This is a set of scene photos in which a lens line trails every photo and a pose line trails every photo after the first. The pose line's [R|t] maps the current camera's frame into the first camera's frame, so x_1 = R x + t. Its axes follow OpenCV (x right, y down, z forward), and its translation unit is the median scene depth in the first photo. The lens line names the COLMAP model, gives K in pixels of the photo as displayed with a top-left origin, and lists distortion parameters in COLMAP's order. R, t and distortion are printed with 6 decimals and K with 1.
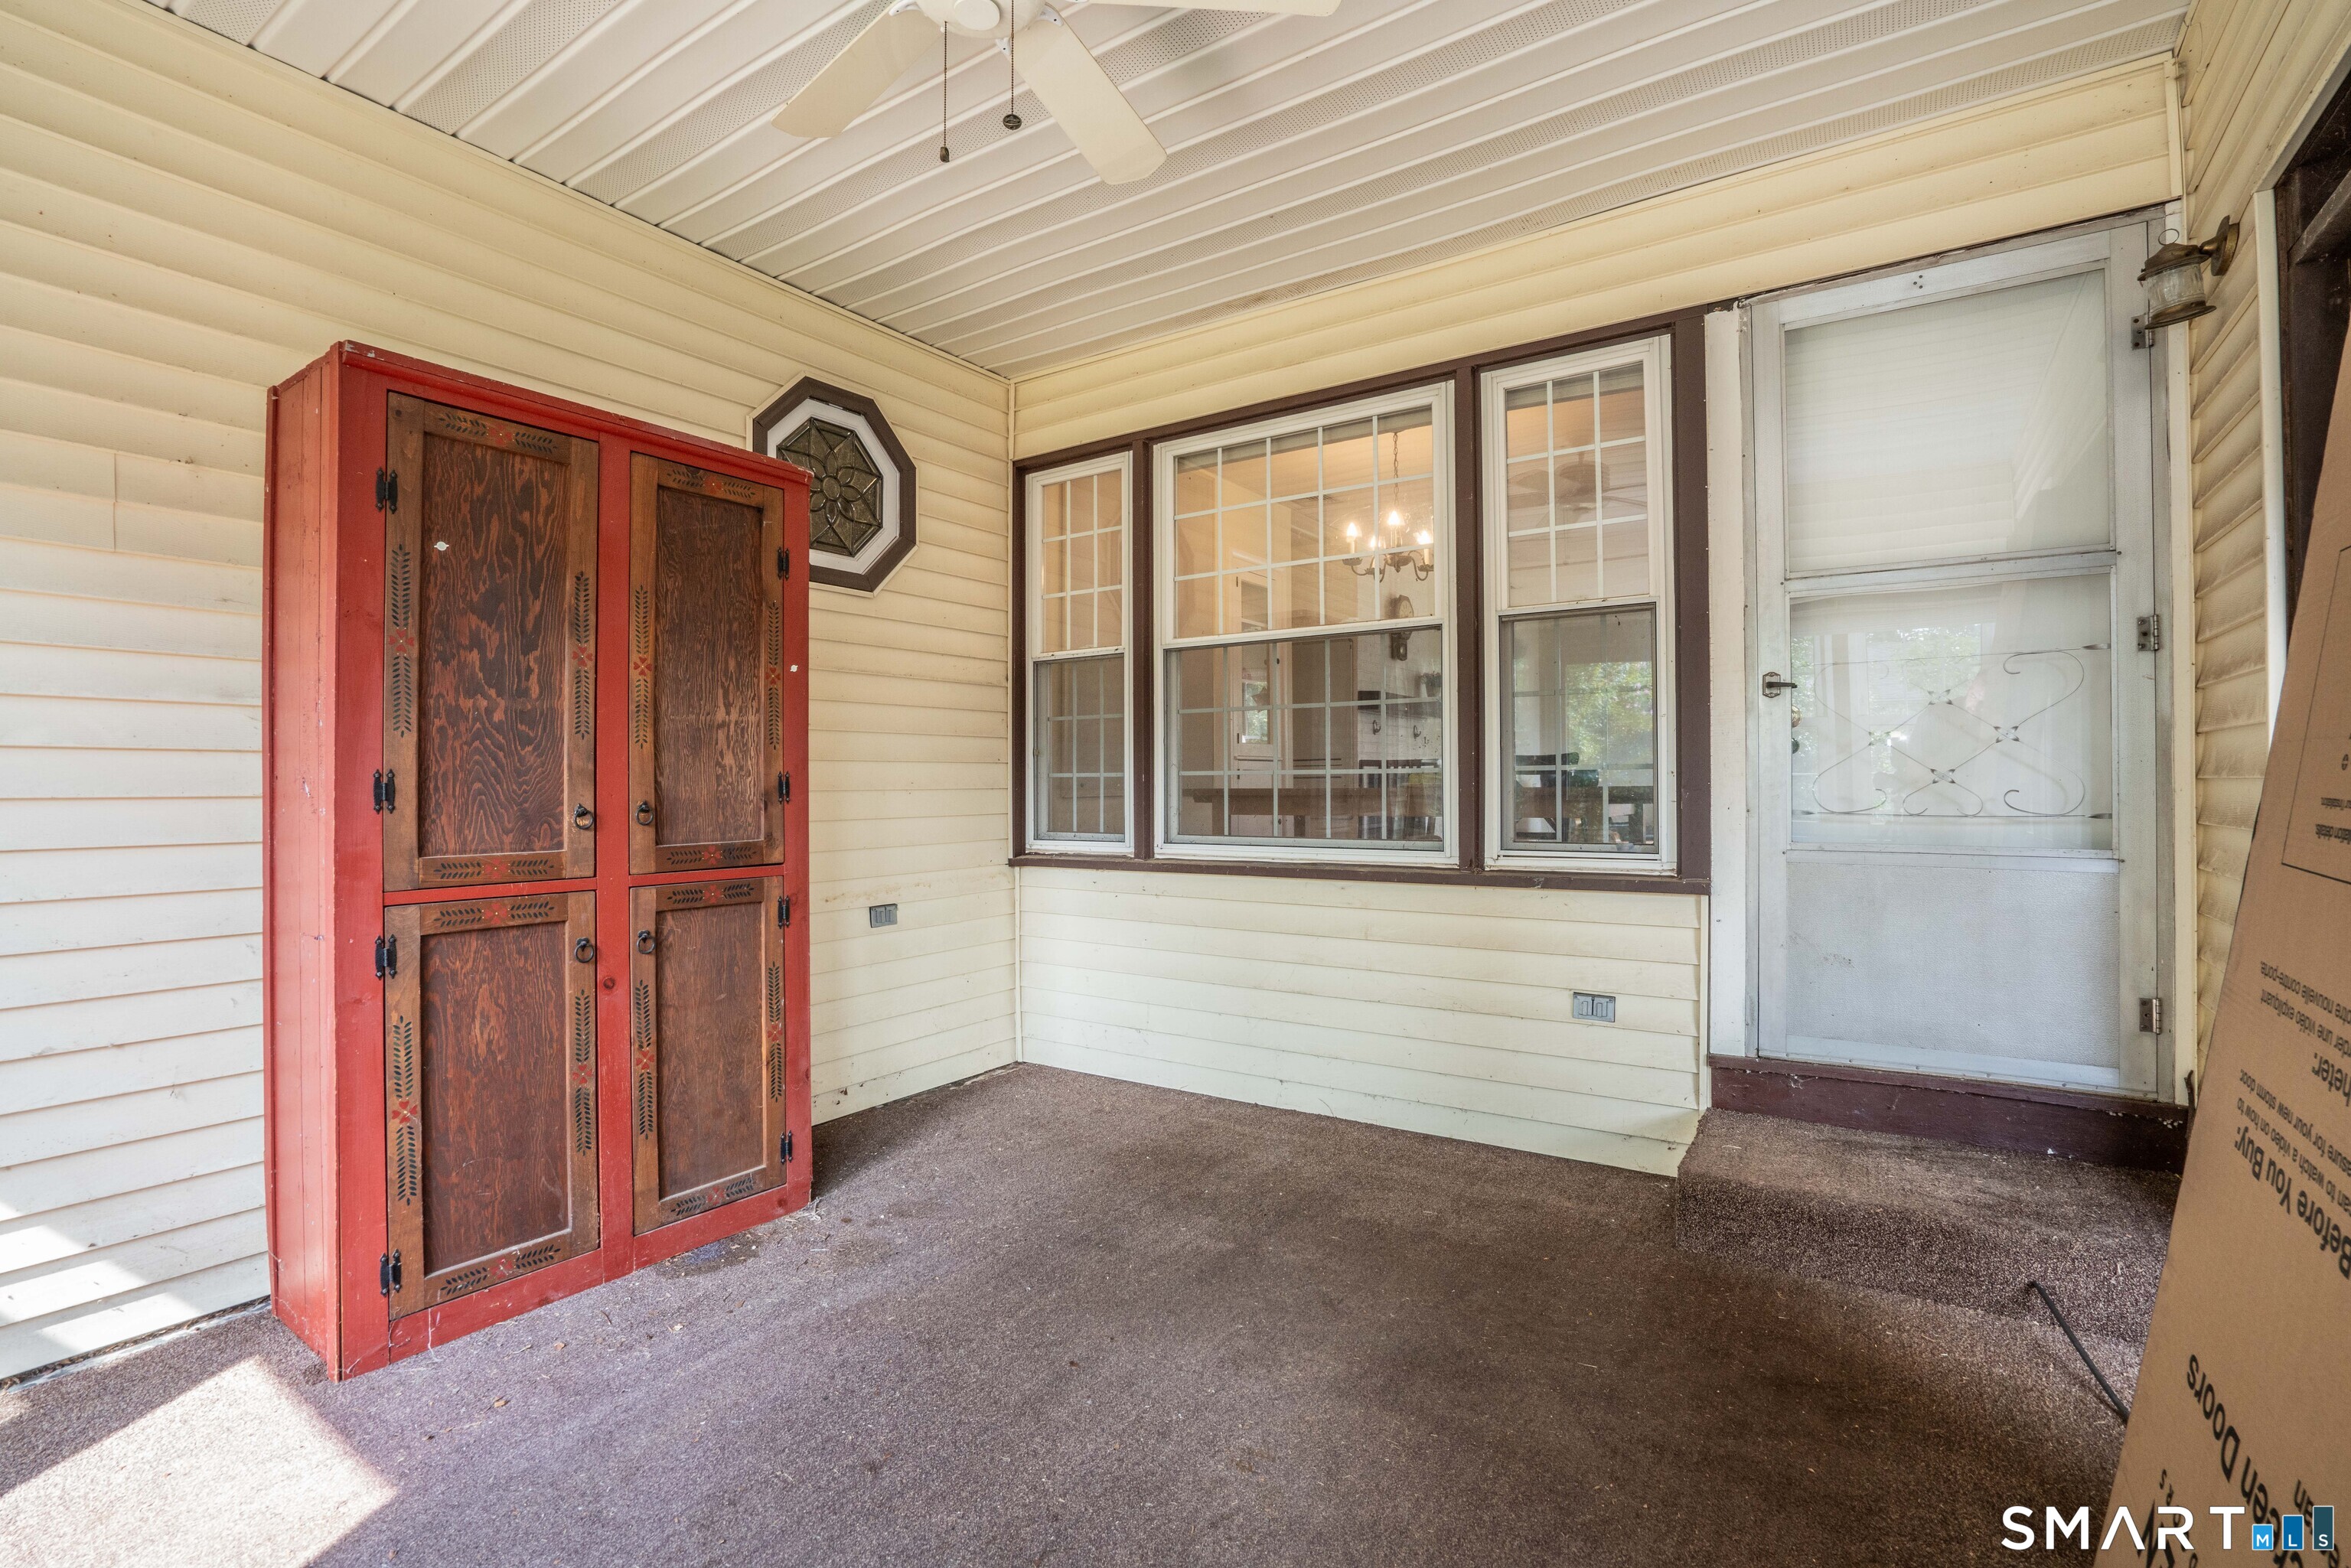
lens RADIAL K [[1079.5, 0, 1170.2], [0, 1079.5, 771.3], [0, 0, 1]] dist [-0.040721, 0.015100]
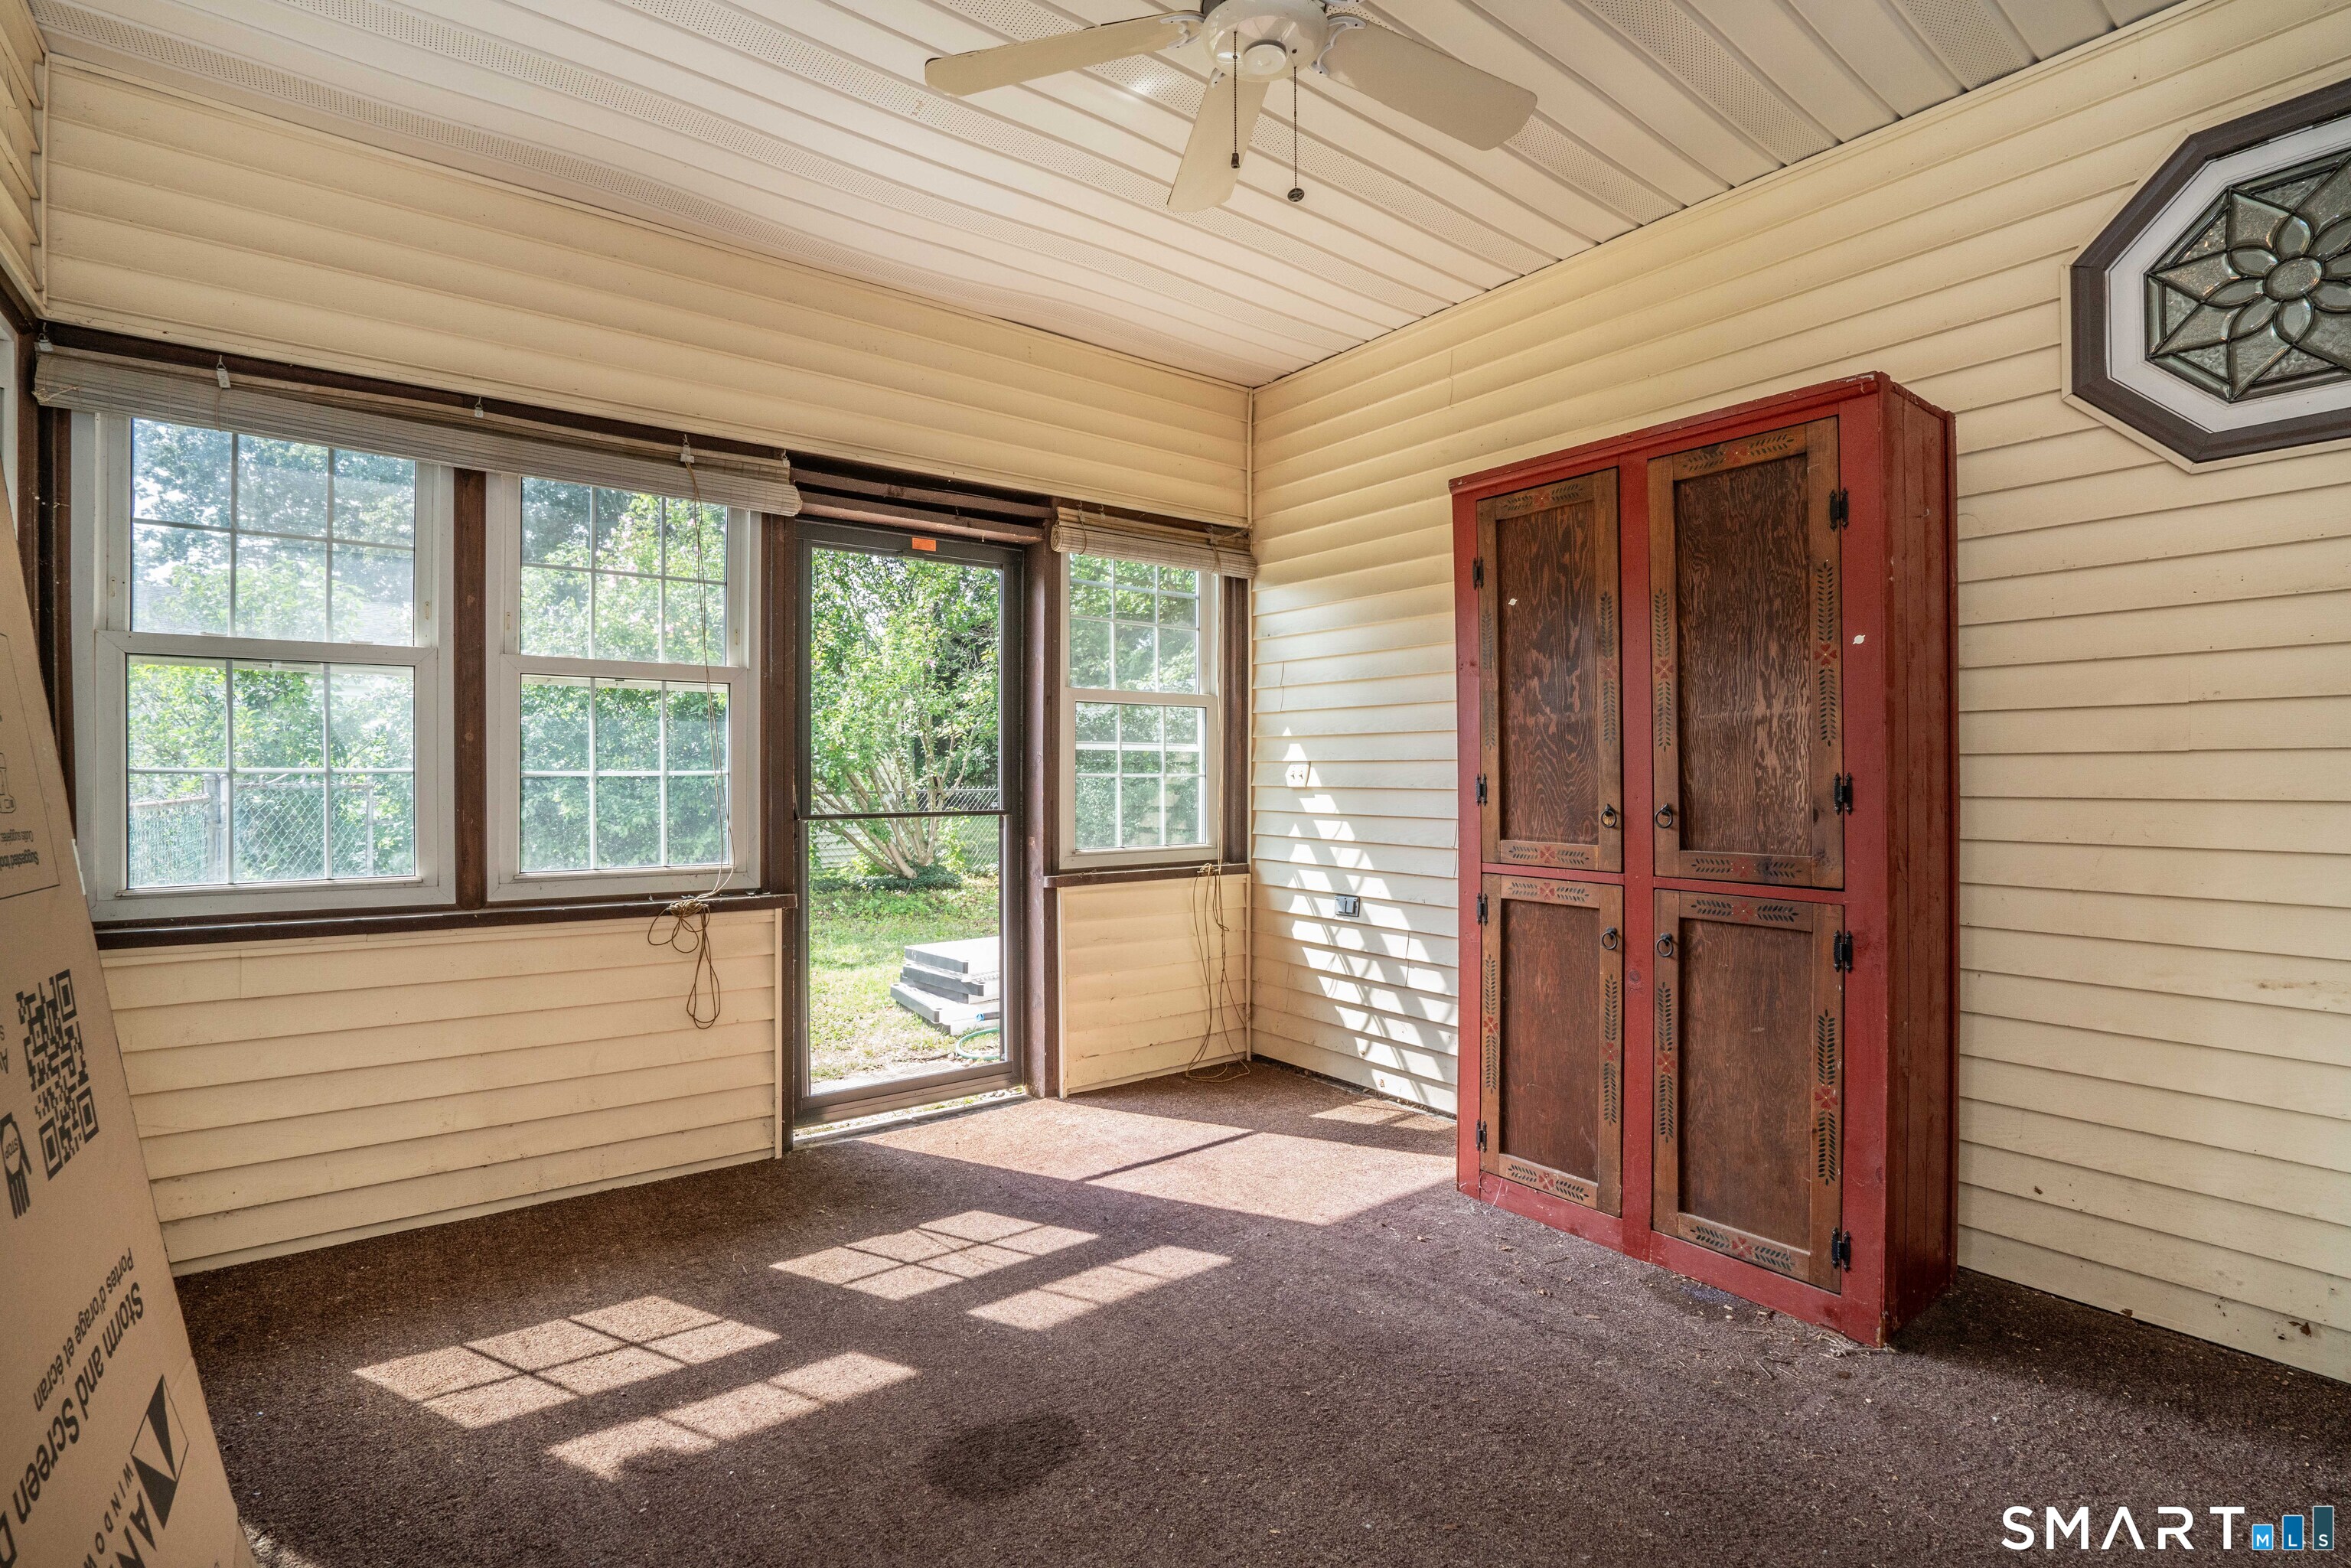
lens RADIAL K [[1079.5, 0, 1170.2], [0, 1079.5, 771.3], [0, 0, 1]] dist [-0.040721, 0.015100]
pose [[-0.315589, 0.004388, -0.948886, 0.602829], [0.012277, 0.999924, 0.000541, -0.008832], [0.948817, -0.011479, -0.315619, 0.877707]]
